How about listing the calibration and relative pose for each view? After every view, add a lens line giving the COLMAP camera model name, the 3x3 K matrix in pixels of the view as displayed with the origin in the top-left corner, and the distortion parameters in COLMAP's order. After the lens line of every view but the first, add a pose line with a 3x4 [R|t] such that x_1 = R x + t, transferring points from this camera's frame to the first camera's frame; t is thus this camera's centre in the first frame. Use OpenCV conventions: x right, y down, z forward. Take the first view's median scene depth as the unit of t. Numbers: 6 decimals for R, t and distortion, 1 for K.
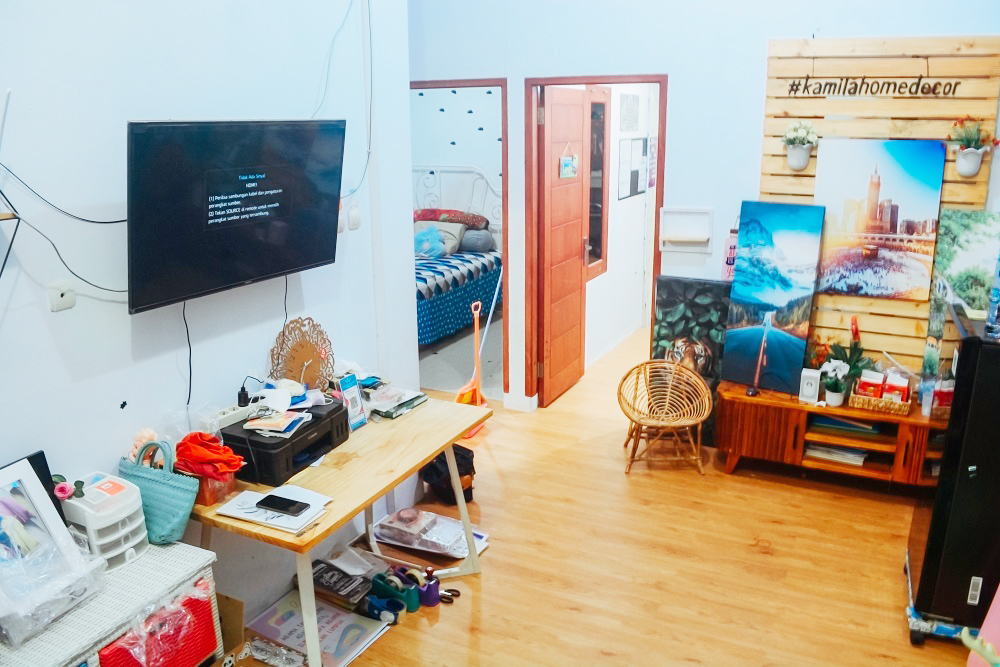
lens RADIAL K [[774.1, 0, 500.0], [0, 774.1, 333.5], [0, 0, 1]] dist [-0.065663, -0.000290]
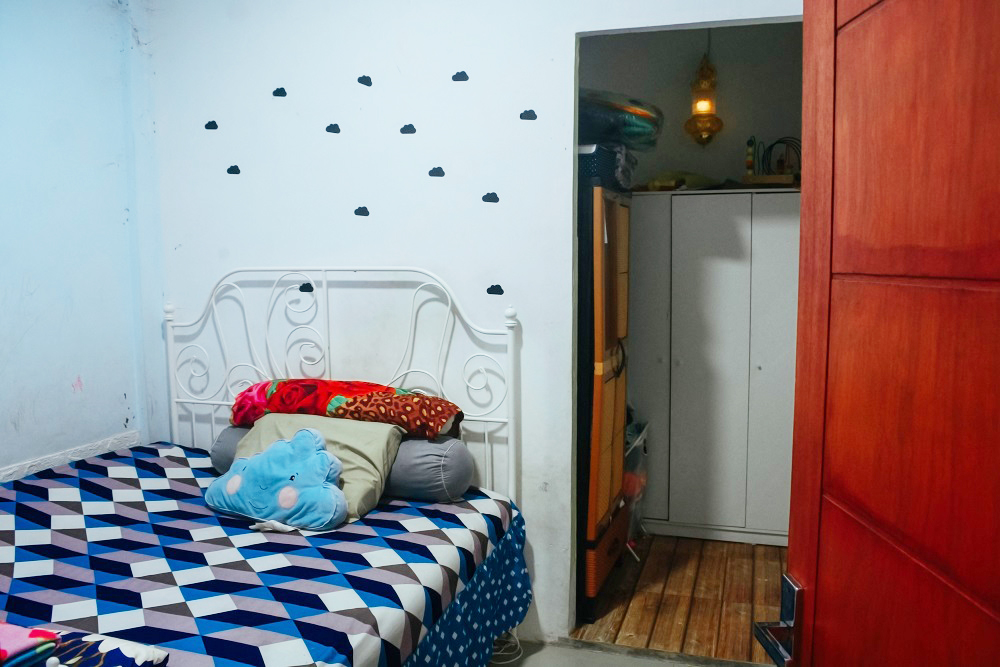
lens RADIAL K [[774.1, 0, 500.0], [0, 774.1, 333.5], [0, 0, 1]] dist [-0.065663, -0.000290]
pose [[0.988532, -0.012477, 0.150498, -0.052133], [0.038197, 0.984833, -0.169249, -0.119785], [-0.146103, 0.173057, 0.974015, 0.631208]]
